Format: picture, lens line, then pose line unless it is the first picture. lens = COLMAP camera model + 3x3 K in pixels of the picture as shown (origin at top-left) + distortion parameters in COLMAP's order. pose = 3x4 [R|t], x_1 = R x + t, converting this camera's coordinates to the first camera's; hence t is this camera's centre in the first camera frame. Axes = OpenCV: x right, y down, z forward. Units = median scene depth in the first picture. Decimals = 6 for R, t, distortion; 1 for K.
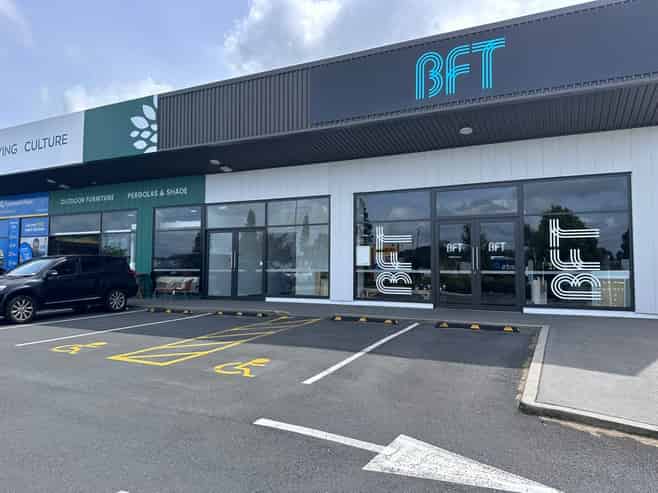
lens RADIAL K [[464.0, 0, 333.4], [0, 464.0, 241.1], [0, 0, 1]] dist [0.132518, -0.201052]
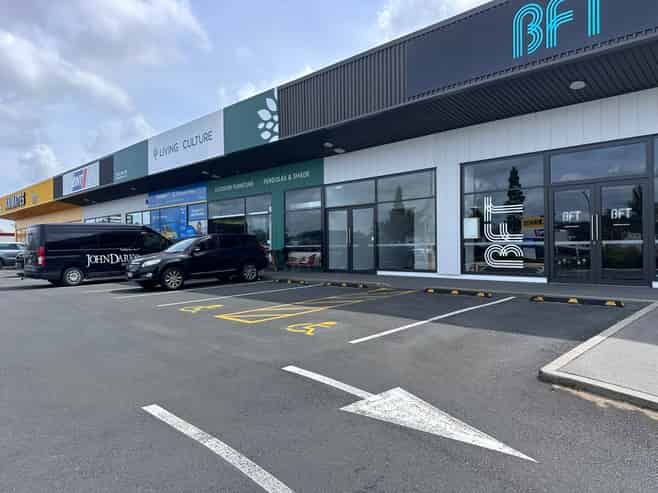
lens RADIAL K [[464.0, 0, 333.4], [0, 464.0, 241.1], [0, 0, 1]] dist [0.132518, -0.201052]
pose [[0.946033, -0.018651, -0.323533, 0.109233], [0.034234, 0.998508, 0.042539, 0.006875], [0.322257, -0.051319, 0.945260, -0.015678]]
